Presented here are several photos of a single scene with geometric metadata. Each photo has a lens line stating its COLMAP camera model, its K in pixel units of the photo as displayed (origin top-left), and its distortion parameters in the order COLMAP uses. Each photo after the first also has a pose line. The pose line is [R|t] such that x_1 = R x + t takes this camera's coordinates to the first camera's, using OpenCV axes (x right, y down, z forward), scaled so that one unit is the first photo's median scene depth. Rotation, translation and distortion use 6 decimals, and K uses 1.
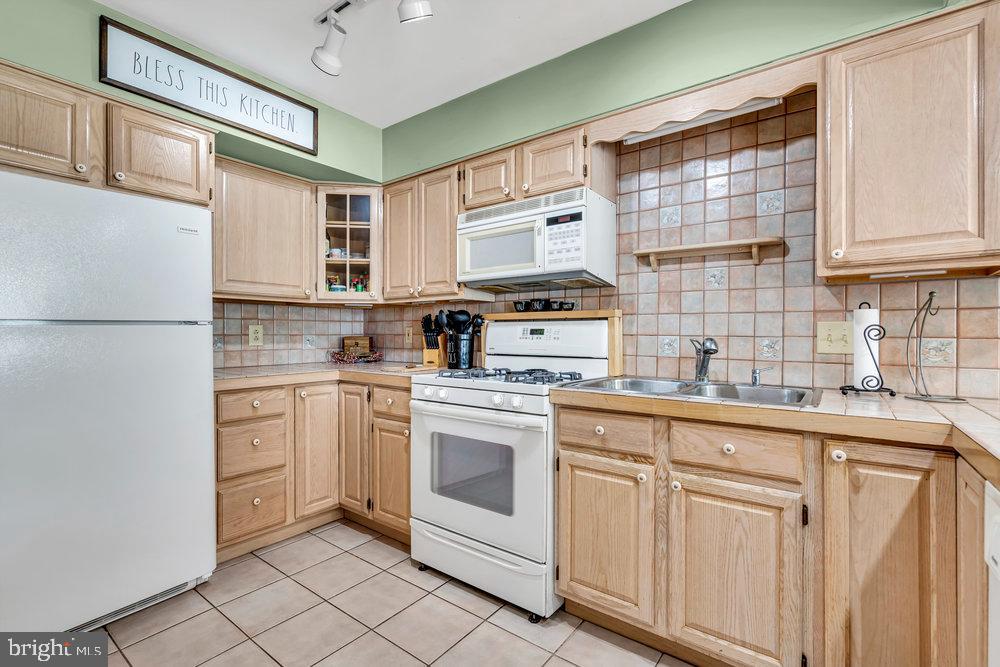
lens RADIAL K [[455.5, 0, 501.4], [0, 455.5, 336.0], [0, 0, 1]] dist [0.001779, -0.000252]
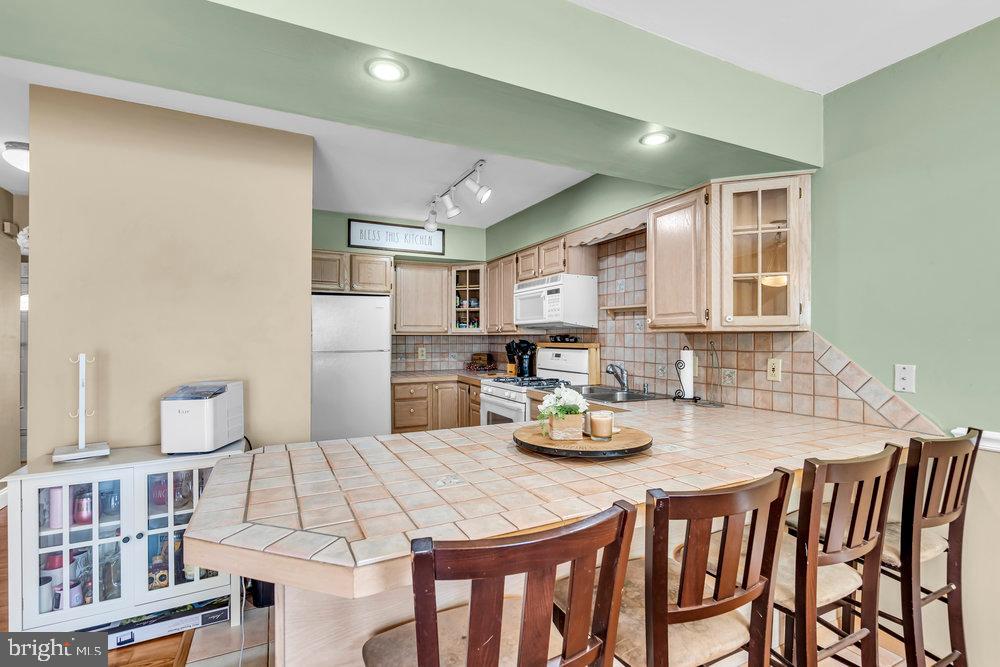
lens RADIAL K [[455.5, 0, 497.6], [0, 455.5, 336.1], [0, 0, 1]] dist [0.001779, -0.000252]
pose [[0.895477, -0.001688, -0.445105, 0.598540], [-0.003971, 0.999923, -0.011780, -0.057022], [0.445090, 0.012316, 0.895401, -0.526059]]
